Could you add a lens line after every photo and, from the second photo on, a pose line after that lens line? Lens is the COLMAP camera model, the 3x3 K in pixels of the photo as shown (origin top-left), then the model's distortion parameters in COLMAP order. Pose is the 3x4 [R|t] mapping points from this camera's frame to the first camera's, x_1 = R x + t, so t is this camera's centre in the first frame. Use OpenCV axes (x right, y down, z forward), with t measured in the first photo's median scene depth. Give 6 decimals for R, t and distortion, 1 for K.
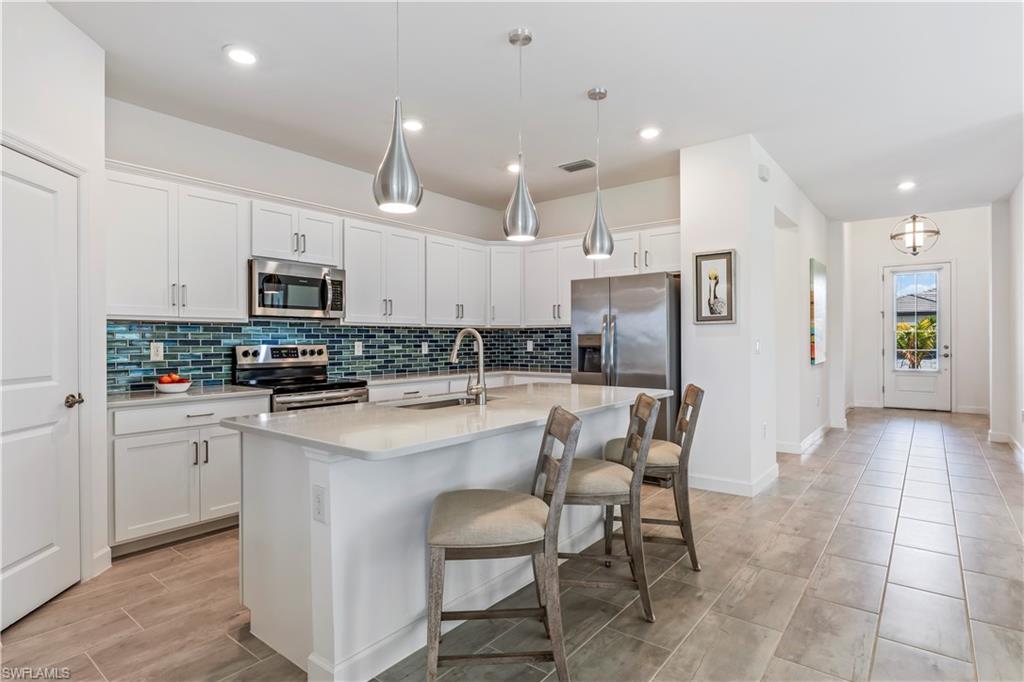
lens RADIAL K [[525.6, 0, 509.1], [0, 525.6, 342.9], [0, 0, 1]] dist [-0.012454, 0.002447]
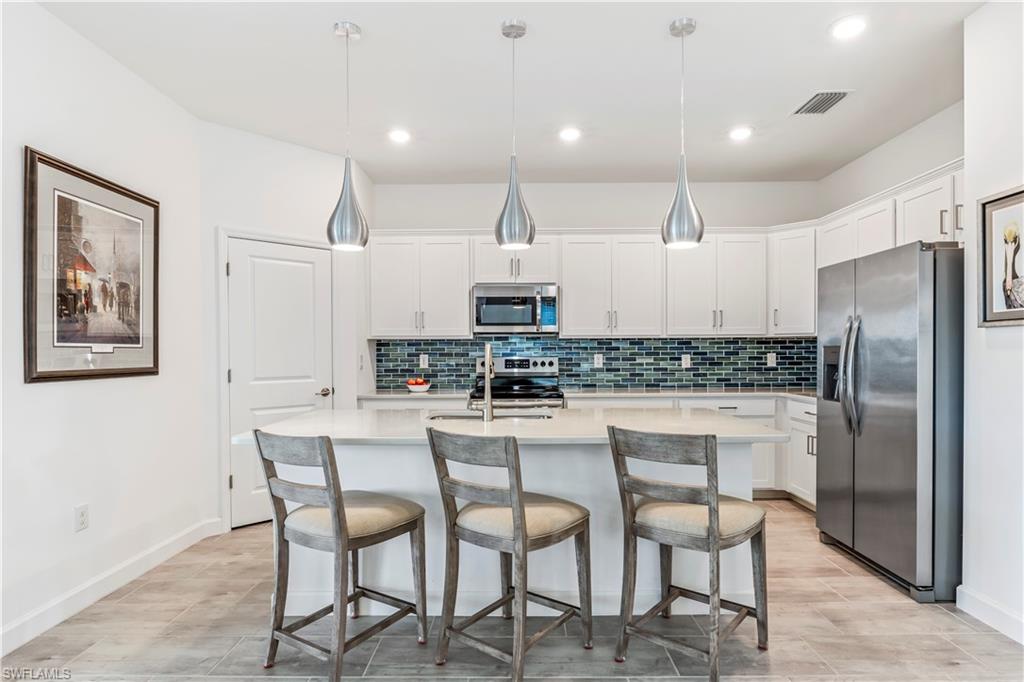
lens RADIAL K [[561.2, 0, 510.8], [0, 561.2, 354.5], [0, 0, 1]] dist [0.004882, -0.000253]
pose [[0.614497, 0.006978, -0.788888, 0.461485], [-0.001962, 0.999971, 0.007318, -0.009061], [0.788916, -0.002949, 0.614493, 0.214297]]
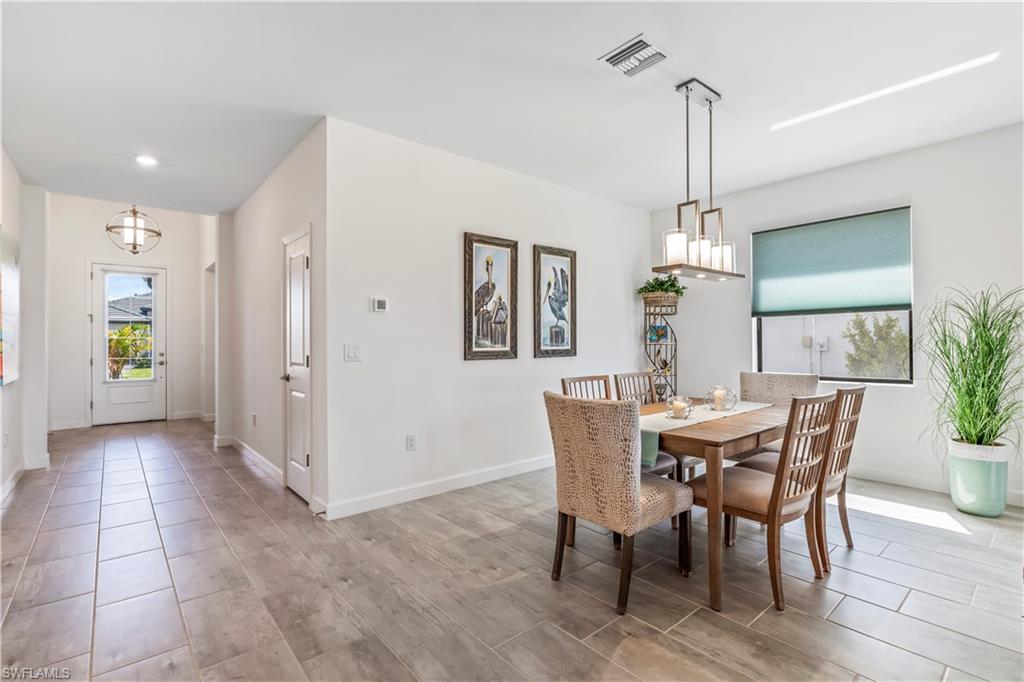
lens RADIAL K [[474.9, 0, 512.6], [0, 474.9, 337.5], [0, 0, 1]] dist [-0.005325, -0.001813]
pose [[0.186244, 0.015288, 0.982384, 0.155795], [0.011397, 0.999778, -0.017719, -0.001693], [-0.982437, 0.014497, 0.186029, 0.332265]]
